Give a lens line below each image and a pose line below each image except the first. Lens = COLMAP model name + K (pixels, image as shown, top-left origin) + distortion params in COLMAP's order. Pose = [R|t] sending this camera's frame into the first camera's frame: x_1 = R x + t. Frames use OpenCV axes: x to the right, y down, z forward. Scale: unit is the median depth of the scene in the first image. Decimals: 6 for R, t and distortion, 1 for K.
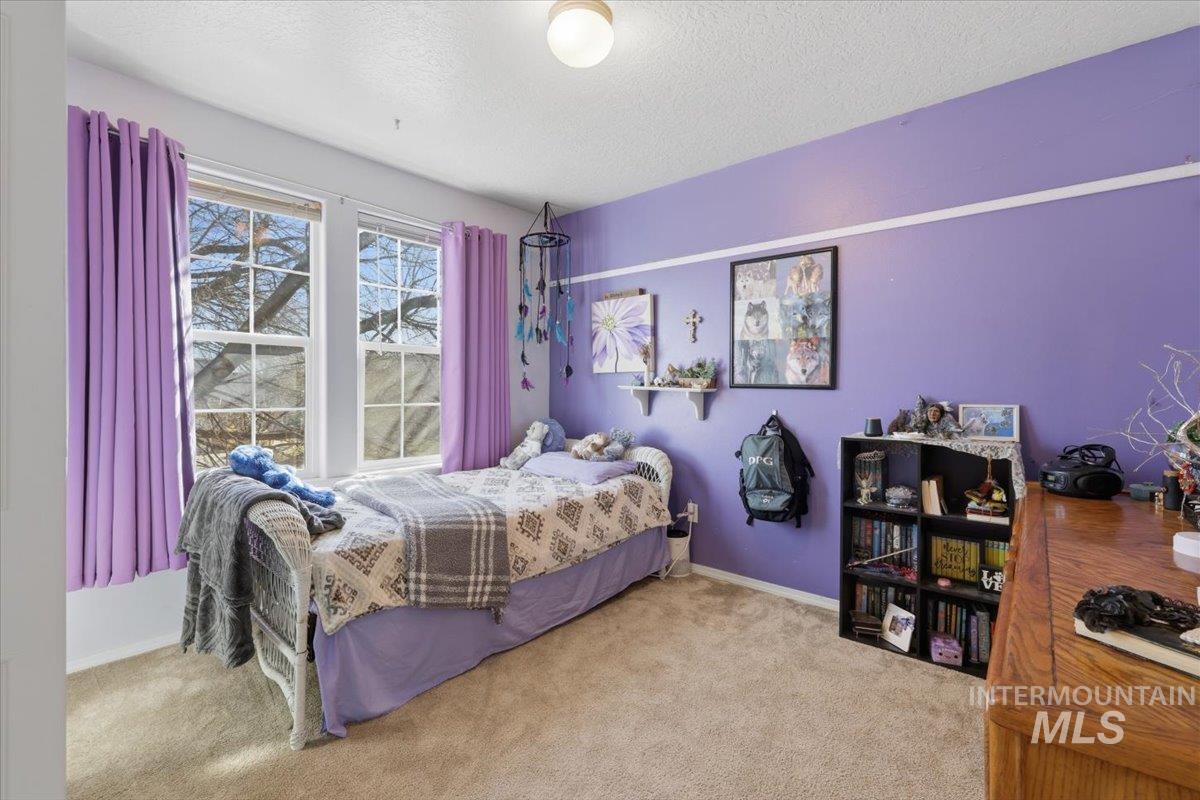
lens RADIAL K [[513.8, 0, 594.5], [0, 513.8, 388.0], [0, 0, 1]] dist [0.000405, -0.000285]
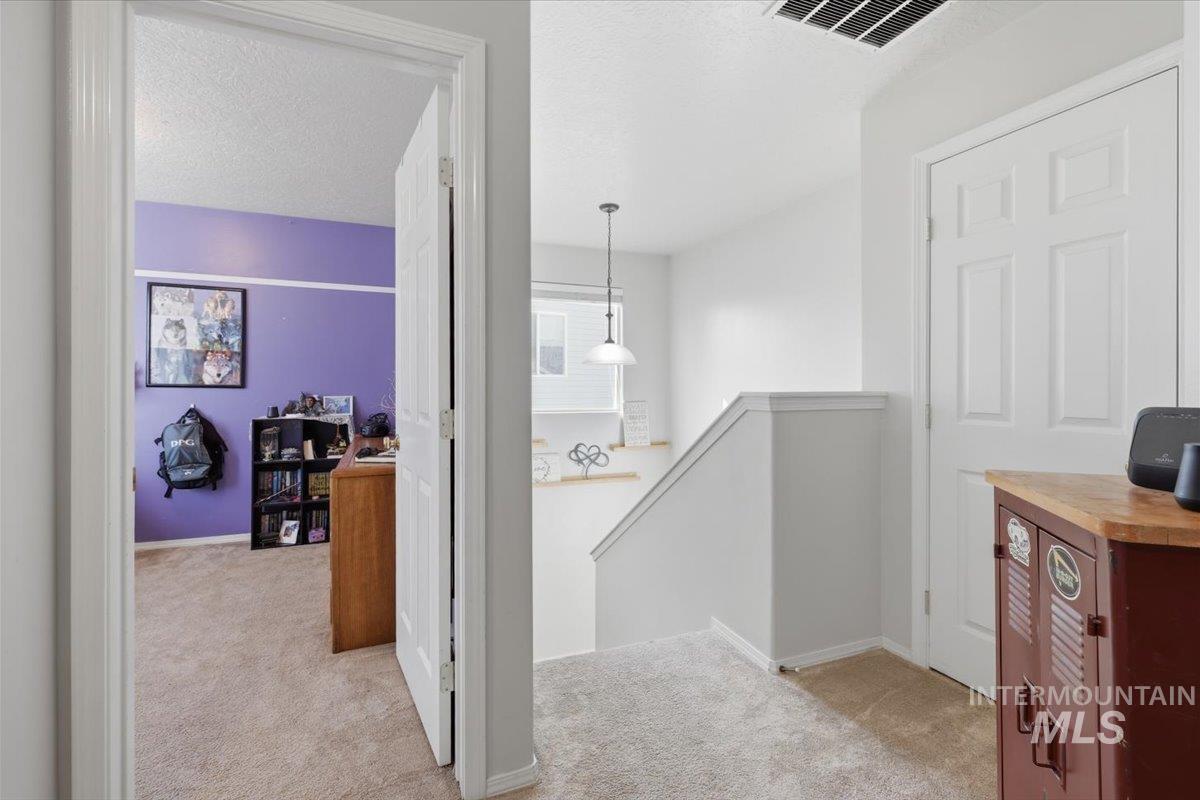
lens RADIAL K [[513.8, 0, 594.5], [0, 513.8, 388.0], [0, 0, 1]] dist [0.000405, -0.000285]
pose [[0.452792, -0.001624, 0.891614, -0.415662], [0.000027, 0.999998, 0.001808, 0.000171], [-0.891616, -0.000795, 0.452792, -0.591502]]
